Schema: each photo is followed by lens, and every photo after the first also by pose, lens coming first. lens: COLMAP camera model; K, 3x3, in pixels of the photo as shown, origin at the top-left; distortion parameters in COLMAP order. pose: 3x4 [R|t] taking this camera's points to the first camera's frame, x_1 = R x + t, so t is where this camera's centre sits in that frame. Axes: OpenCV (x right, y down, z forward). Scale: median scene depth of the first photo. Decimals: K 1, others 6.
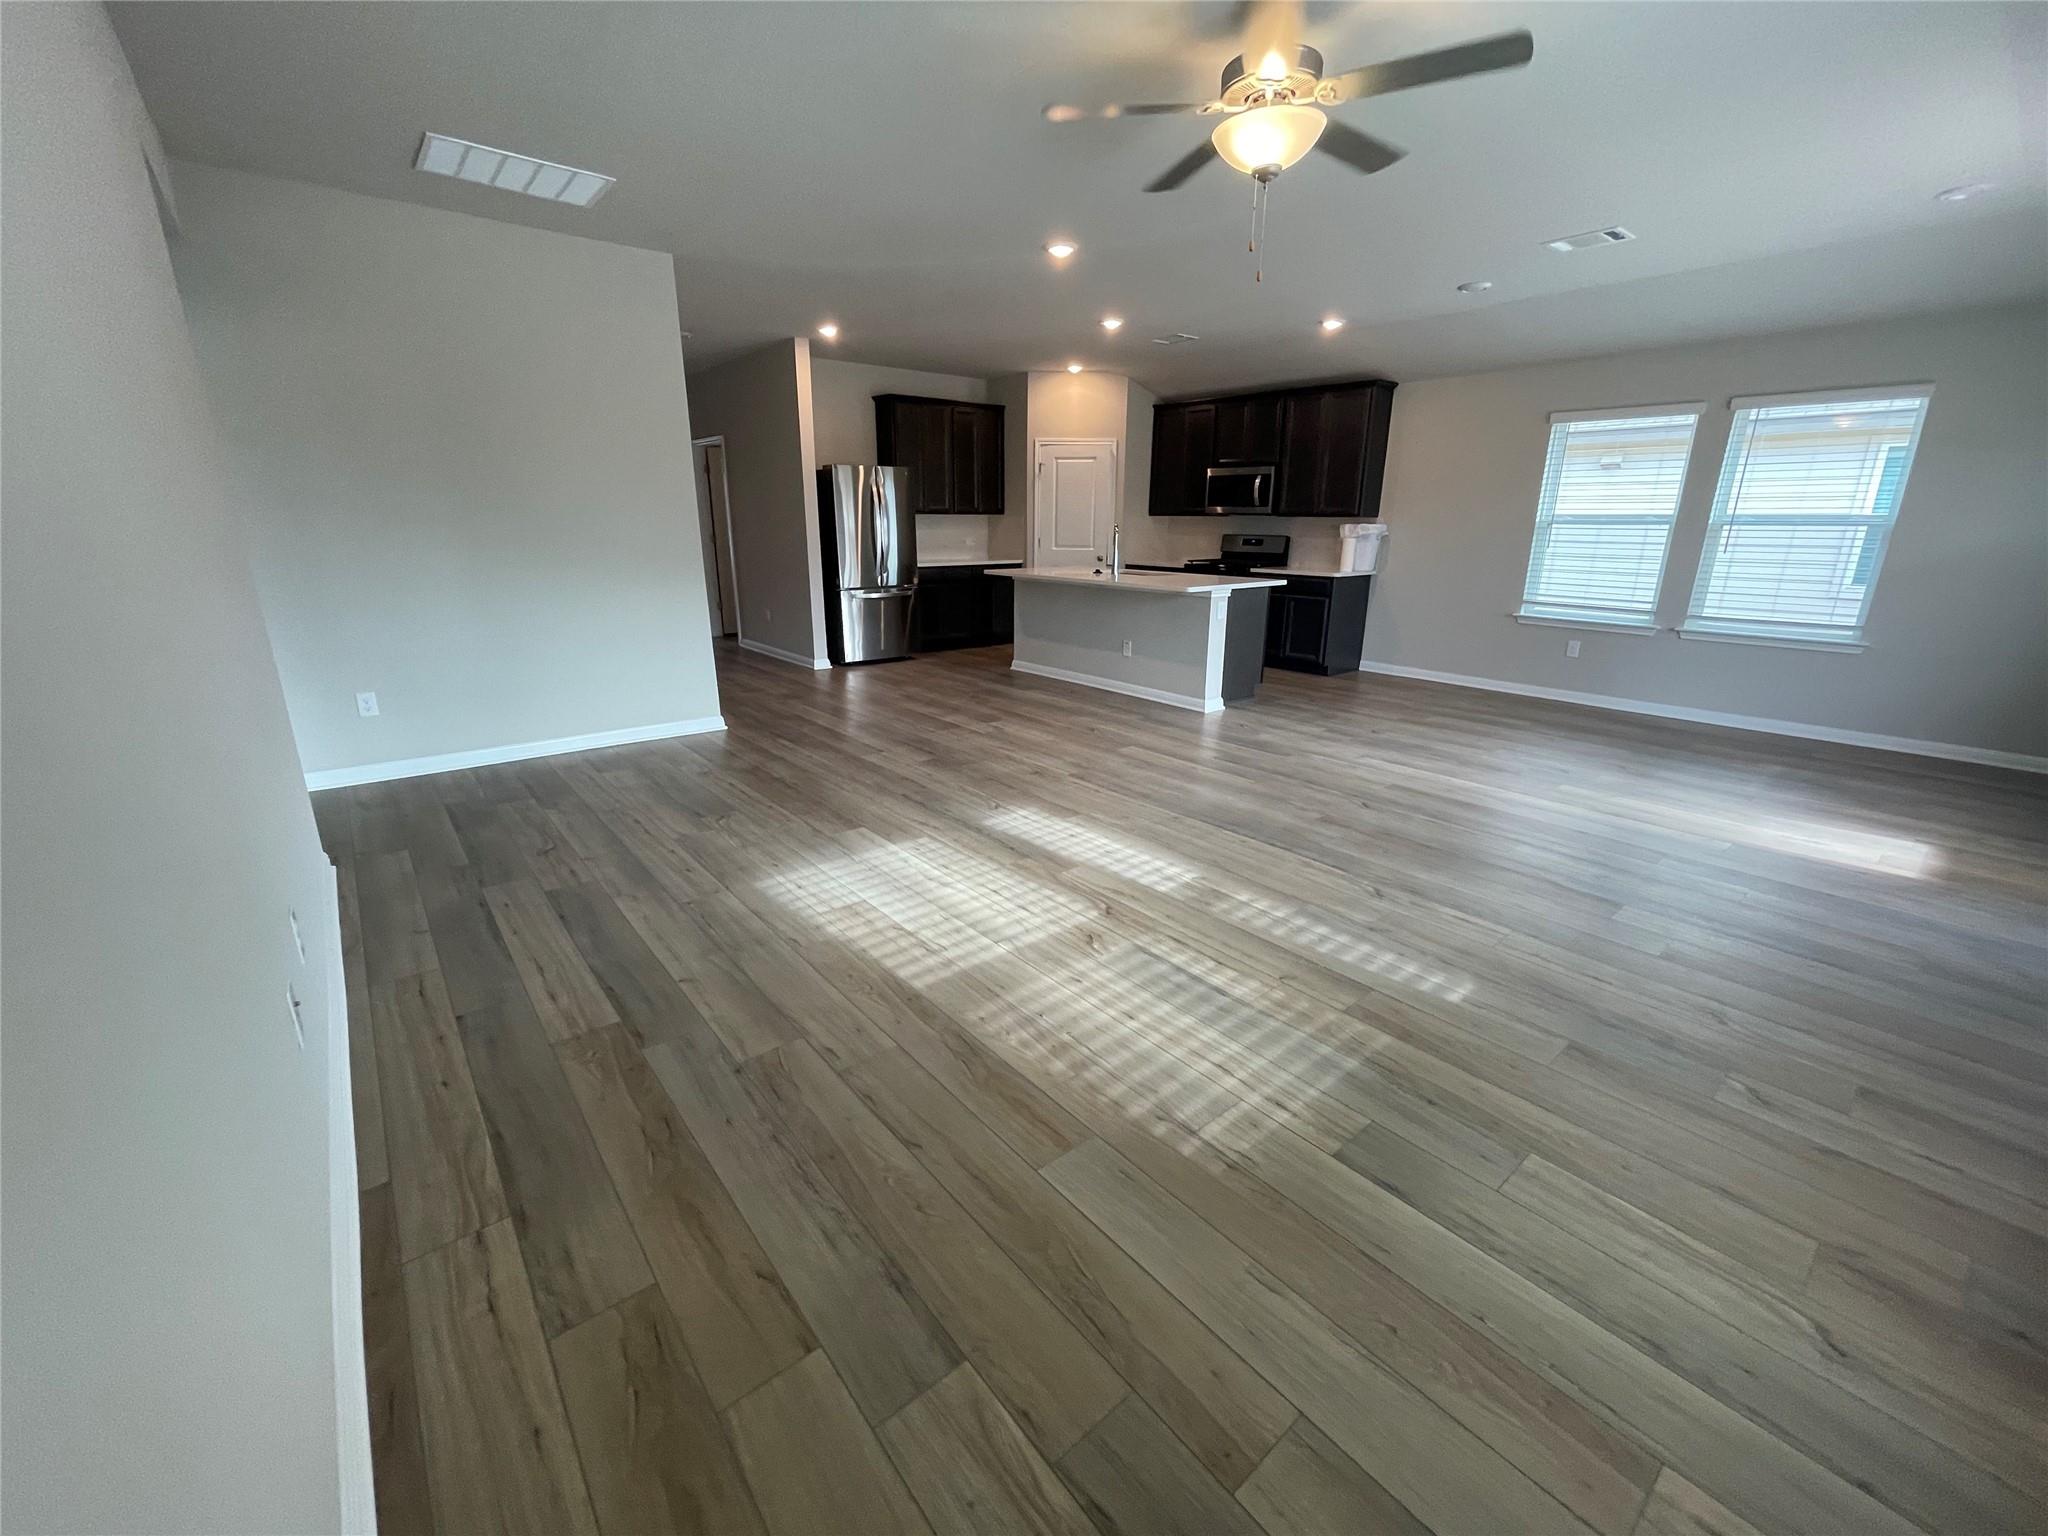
lens RADIAL K [[824.8, 0, 1024.0], [0, 824.8, 768.0], [0, 0, 1]] dist [-0.002514, 0.000019]
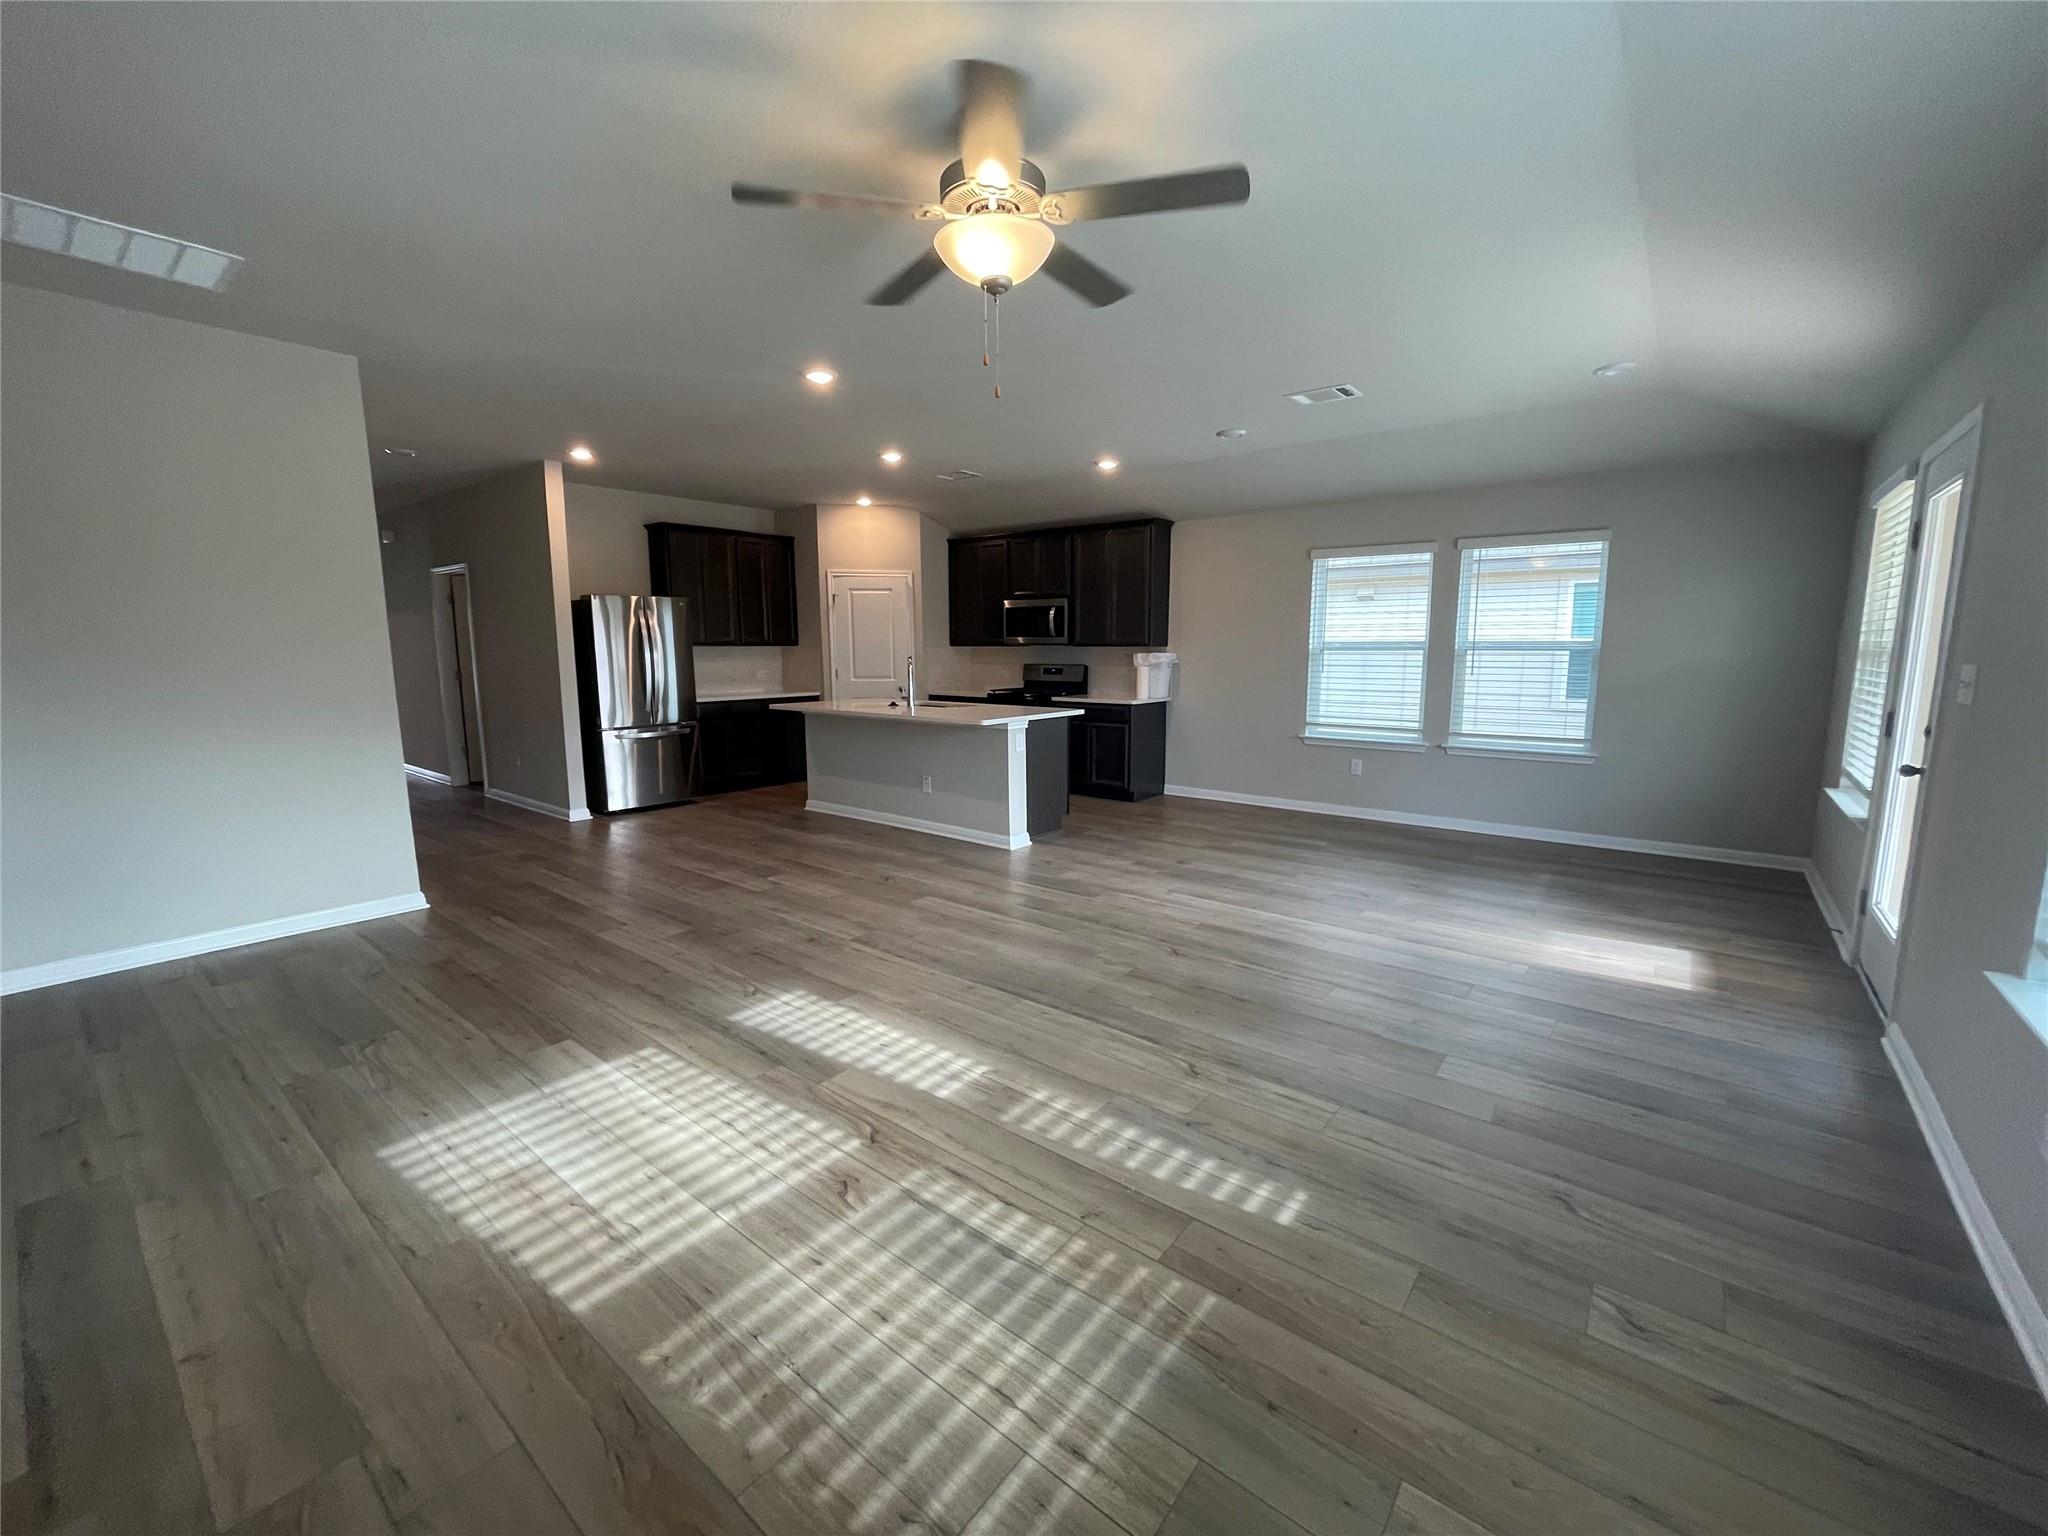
lens RADIAL K [[825.0, 0, 1020.2], [0, 825.0, 771.3], [0, 0, 1]] dist [-0.000738, -0.000086]
pose [[0.979178, -0.038770, 0.199267, 0.056373], [0.066968, 0.988336, -0.136776, -0.032115], [-0.191639, 0.147273, 0.970353, 0.090968]]
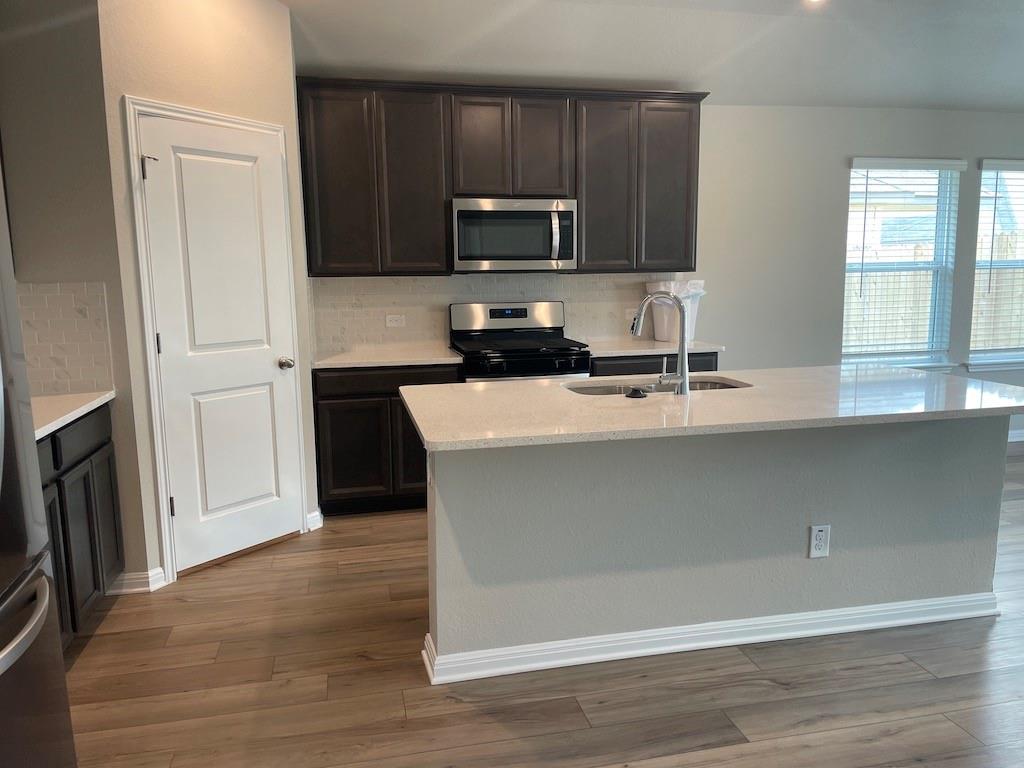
lens RADIAL K [[779.9, 0, 512.0], [0, 779.9, 384.0], [0, 0, 1]] dist [0.100925, -0.122821]
pose [[0.451045, -0.144243, 0.880768, -0.442106], [0.277510, 0.960602, 0.015203, -0.372127], [-0.848261, 0.237565, 0.473304, 1.170250]]
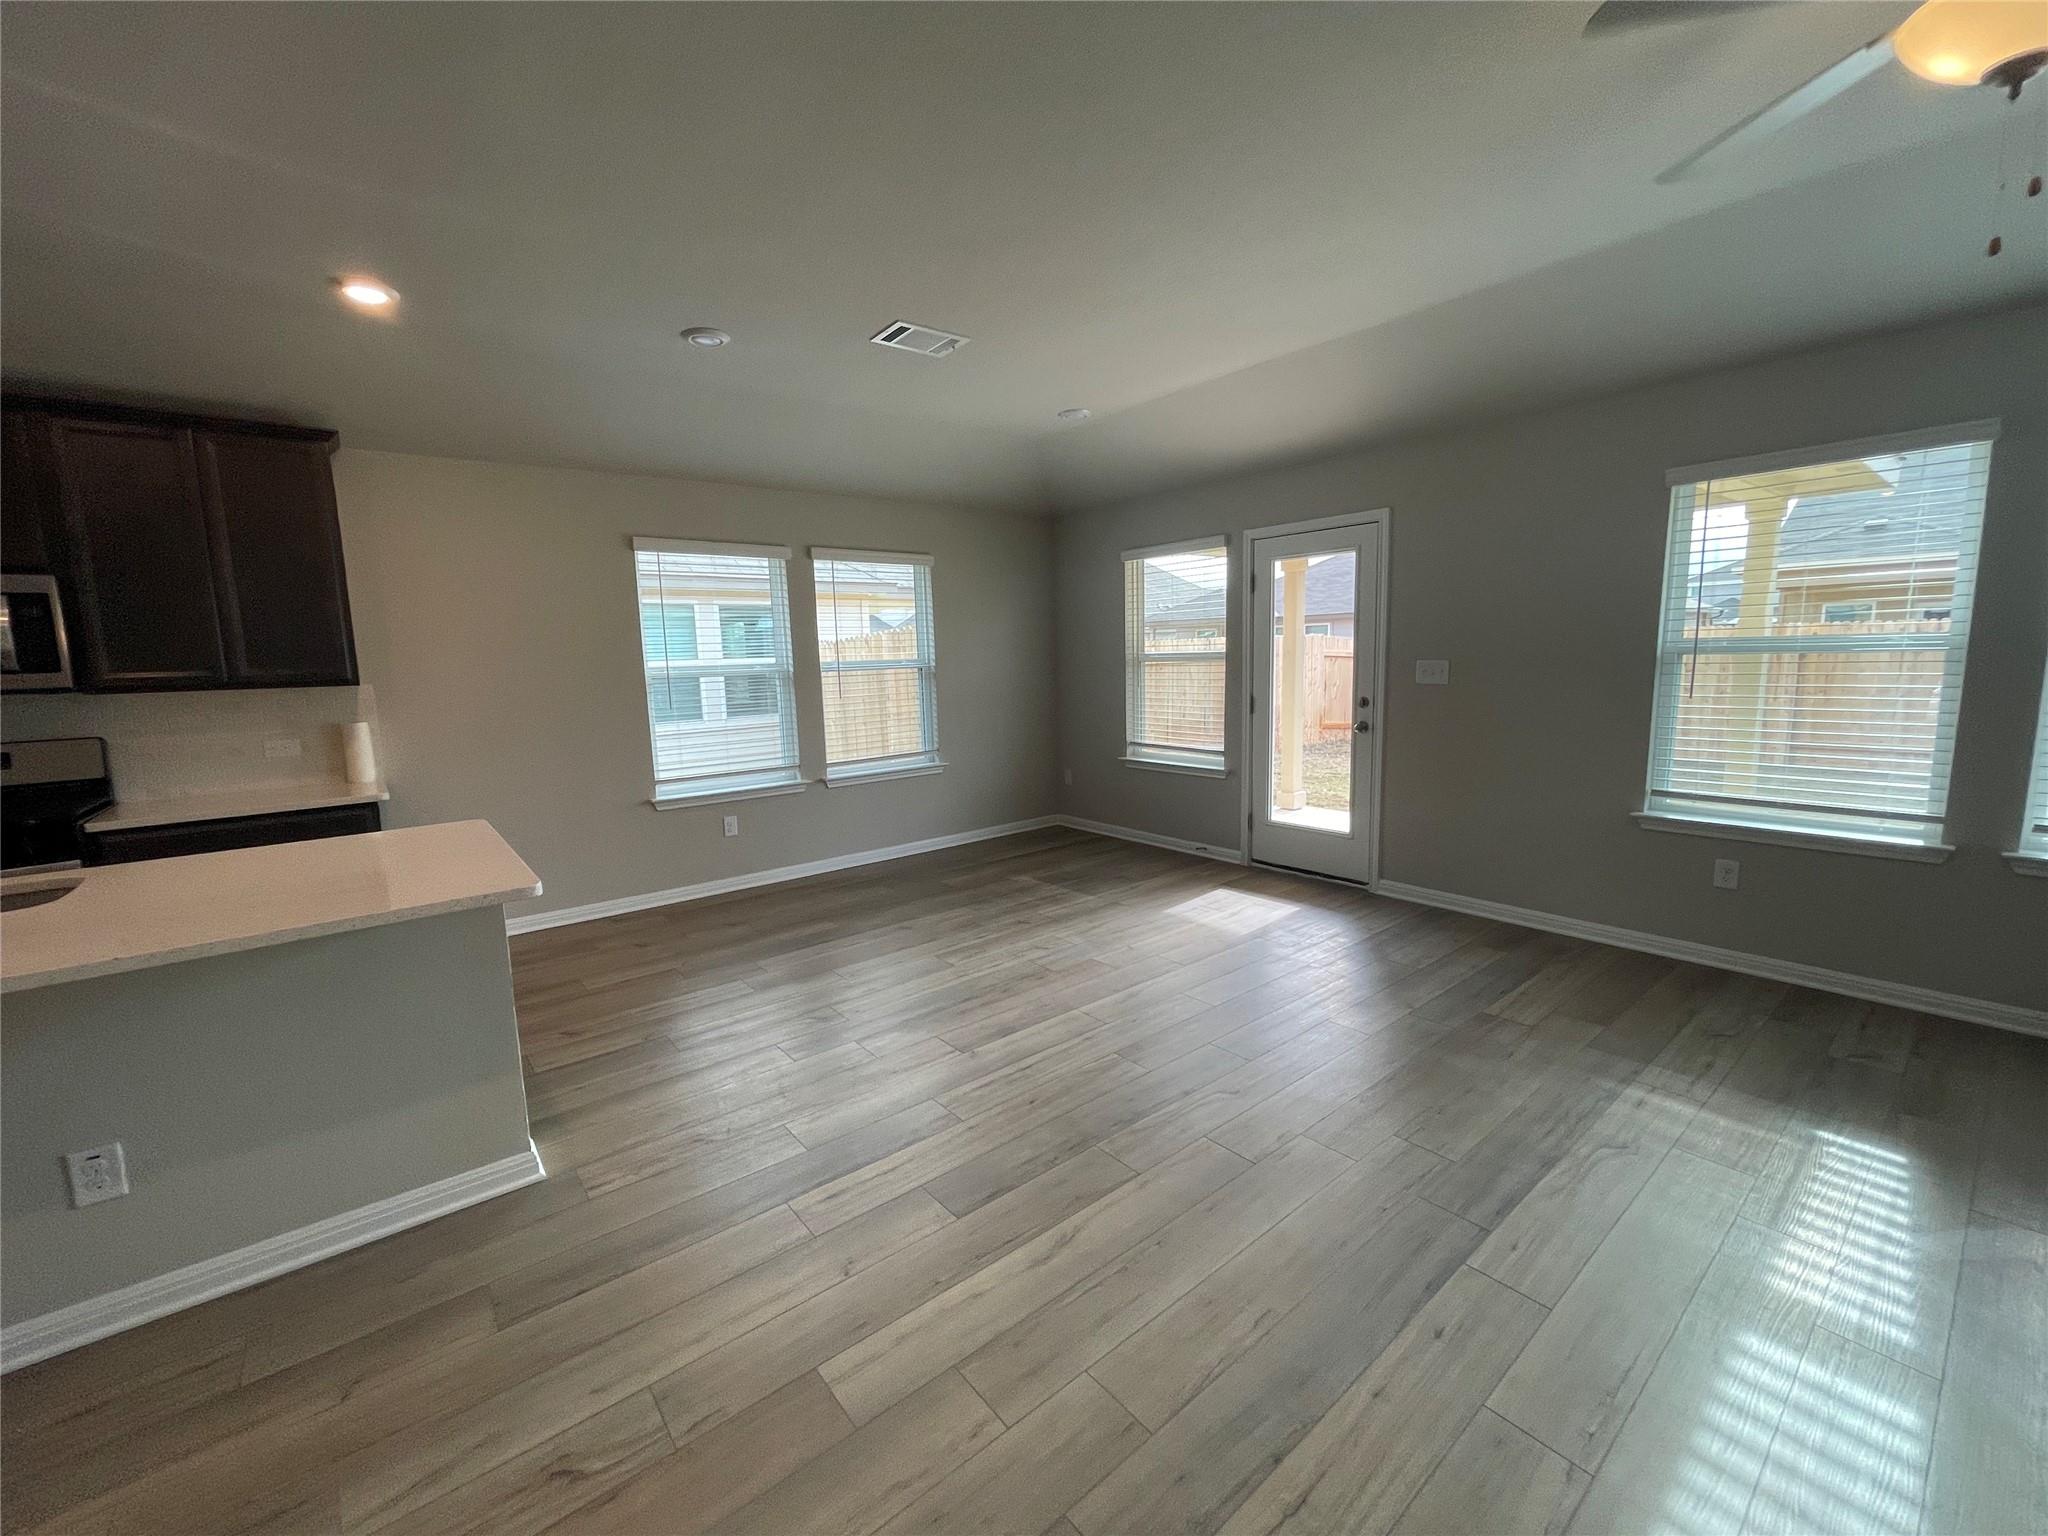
lens RADIAL K [[835.5, 0, 1025.1], [0, 835.5, 764.6], [0, 0, 1]] dist [0.000768, 0.000006]
pose [[0.003784, -0.138571, 0.990345, -0.164612], [0.320661, 0.938223, 0.130053, -0.270730], [-0.947187, 0.317072, 0.047985, 0.842164]]
